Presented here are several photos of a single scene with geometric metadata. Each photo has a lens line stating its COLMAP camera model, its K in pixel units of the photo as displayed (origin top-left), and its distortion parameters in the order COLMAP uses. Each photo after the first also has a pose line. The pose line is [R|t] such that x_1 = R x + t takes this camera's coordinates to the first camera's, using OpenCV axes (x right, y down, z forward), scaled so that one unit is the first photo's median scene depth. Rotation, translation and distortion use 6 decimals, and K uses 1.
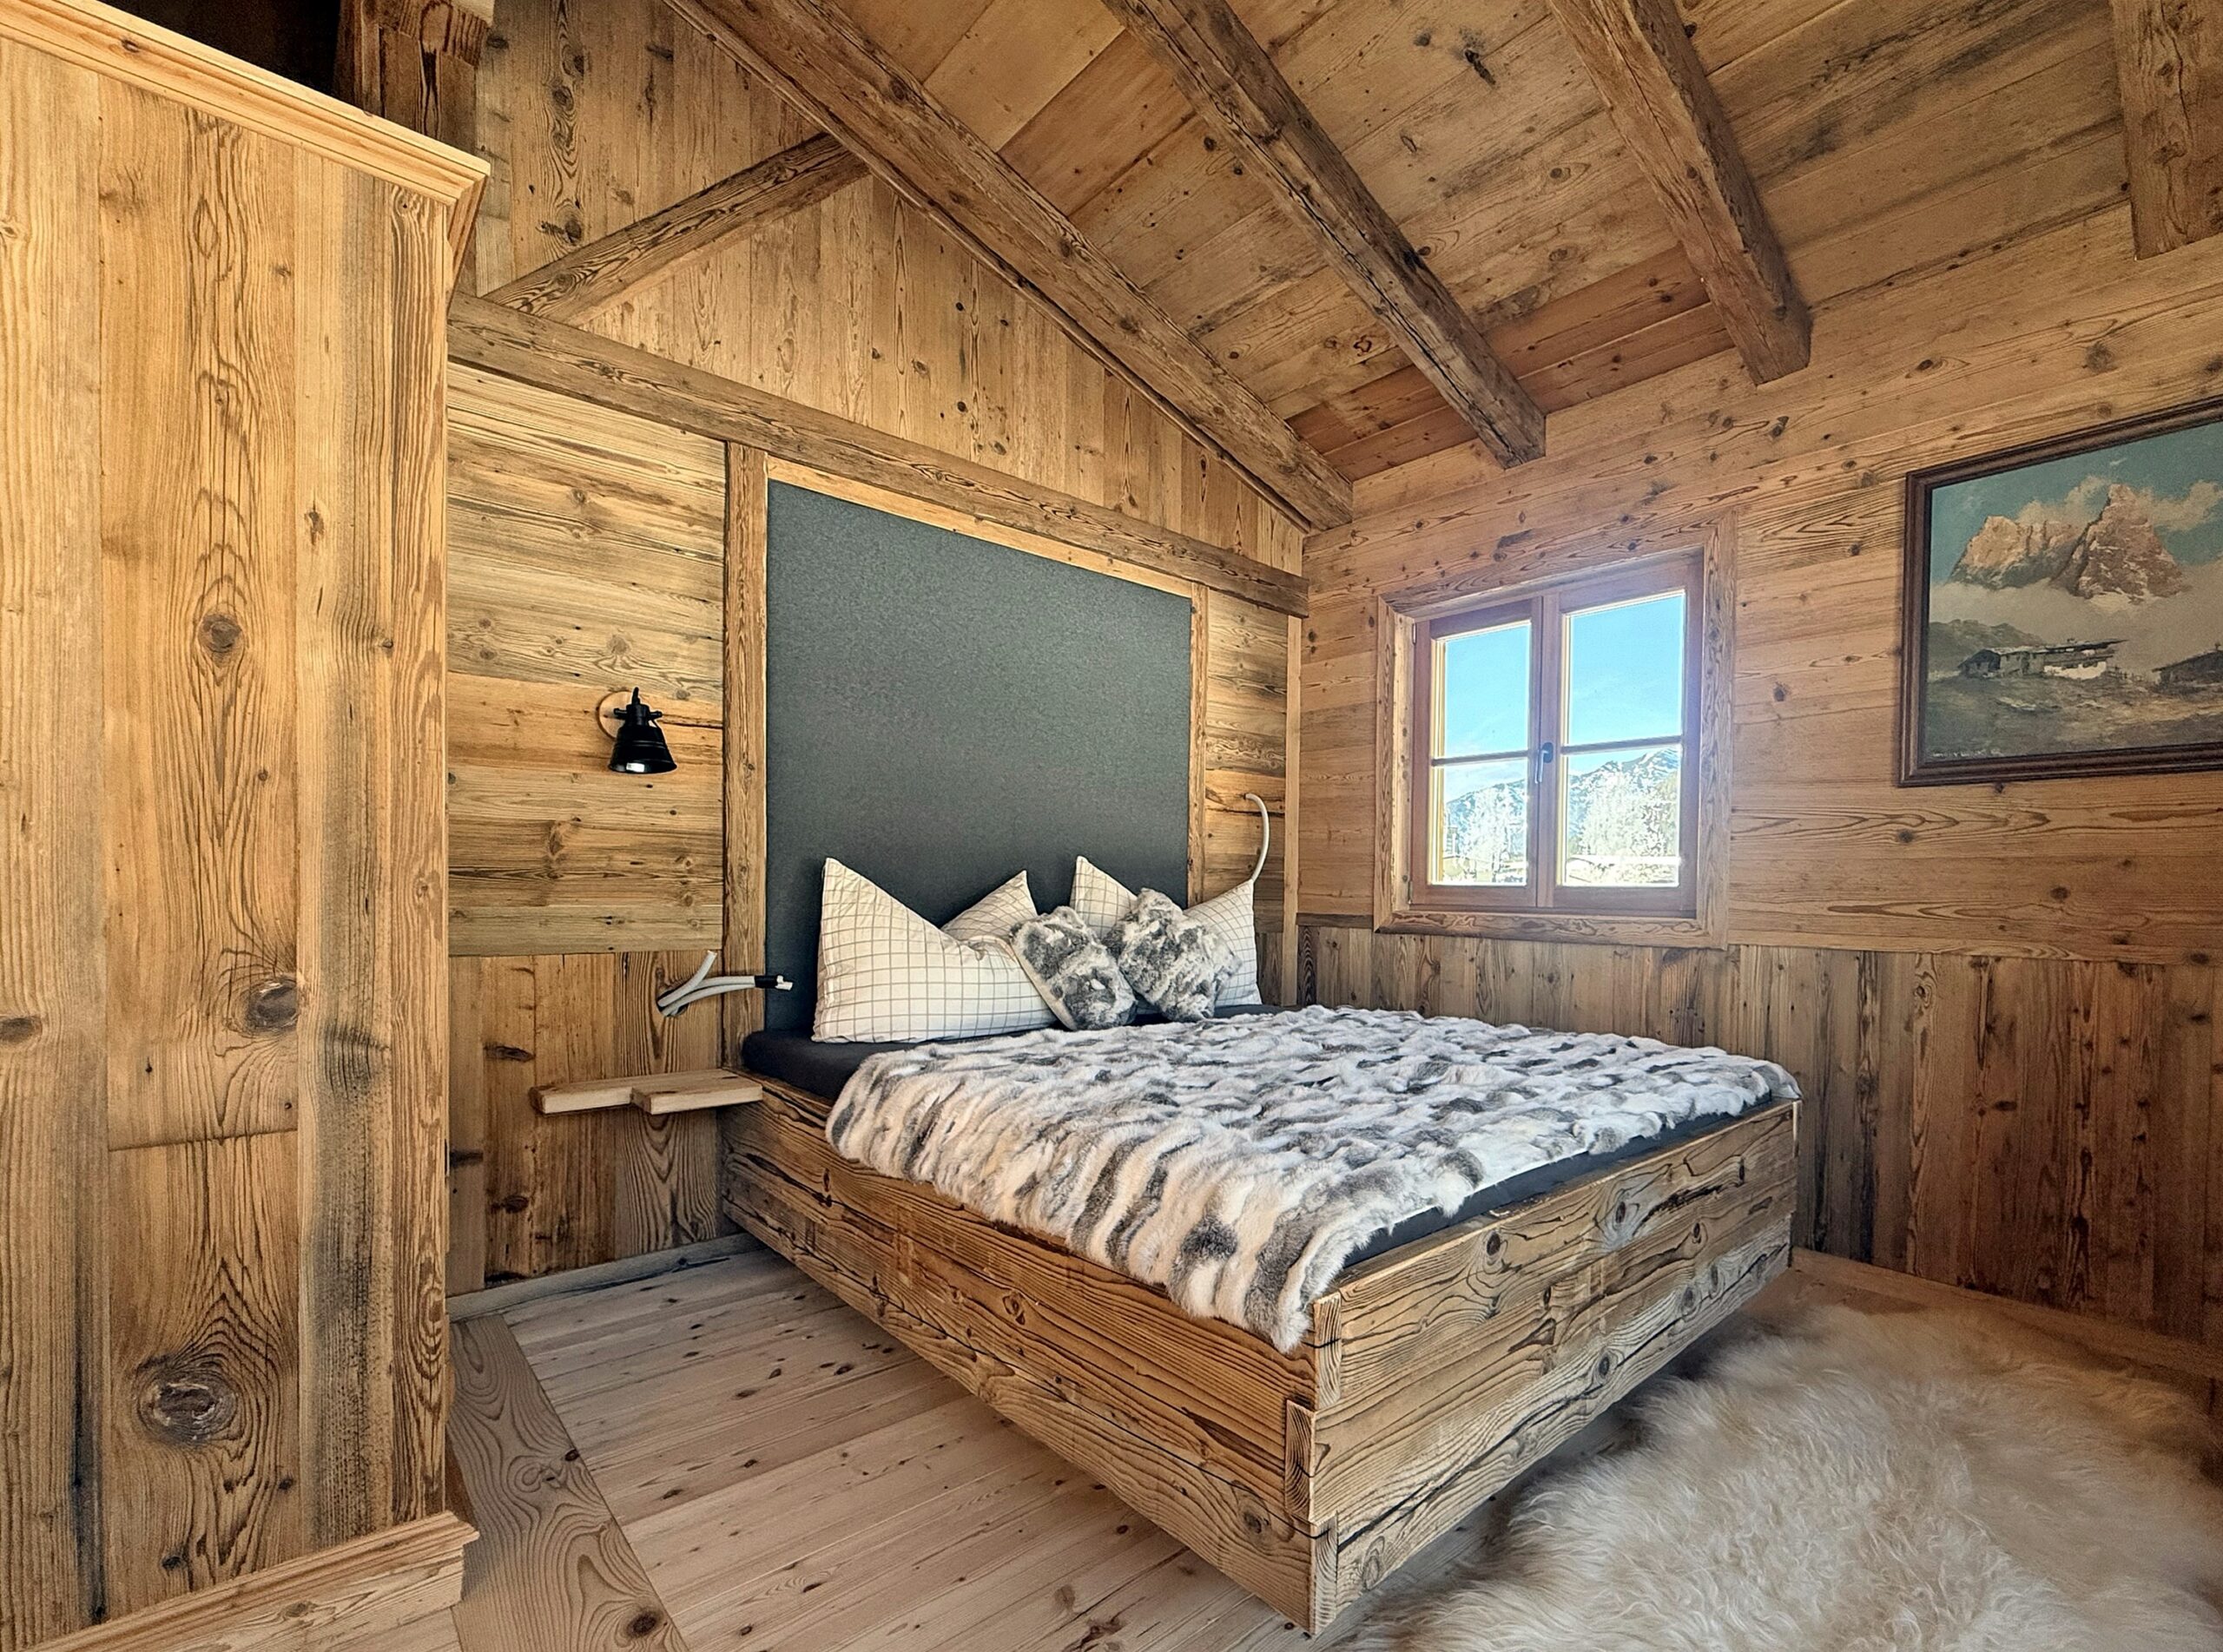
lens RADIAL K [[937.8, 0, 1346.6], [0, 937.8, 914.6], [0, 0, 1]] dist [0.001254, -0.000127]
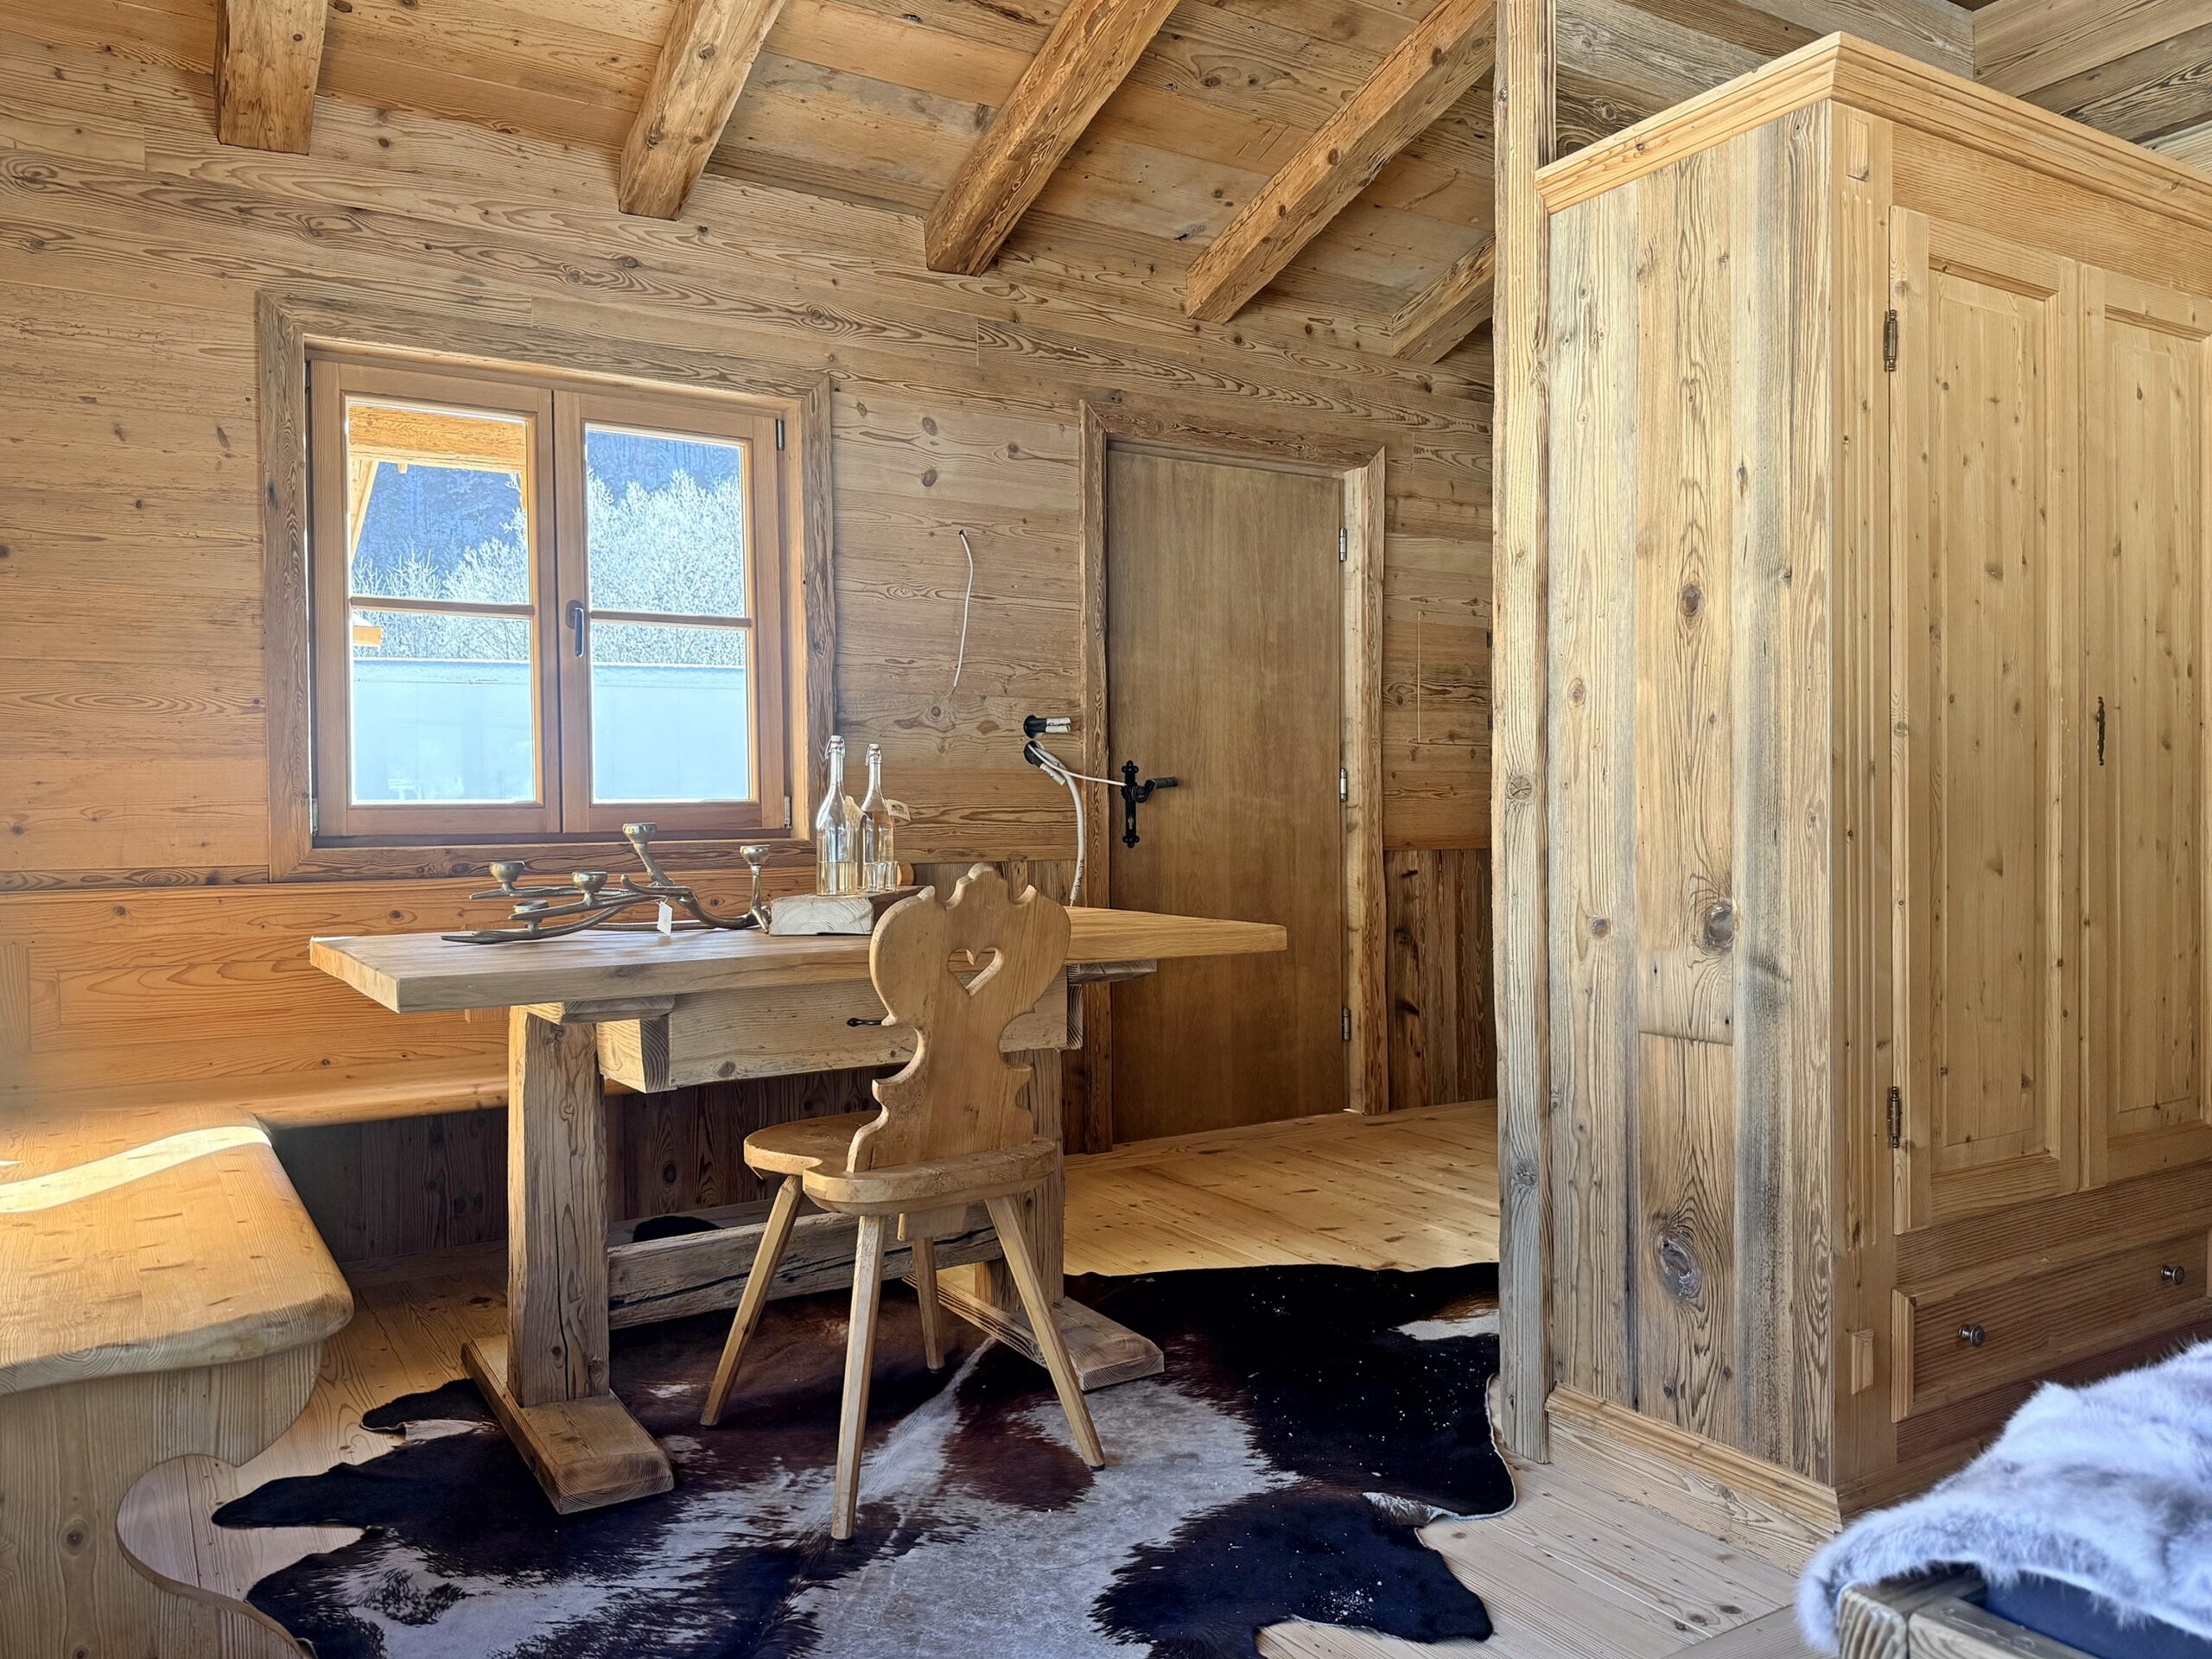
lens RADIAL K [[1601.2, 0, 1106.0], [0, 1601.2, 829.5], [0, 0, 1]] dist [0.049630, -0.069111]
pose [[-0.221535, -0.003490, -0.975146, 0.792070], [-0.017623, 0.999845, 0.000425, -0.005112], [0.974993, 0.017279, -0.221562, 0.665788]]
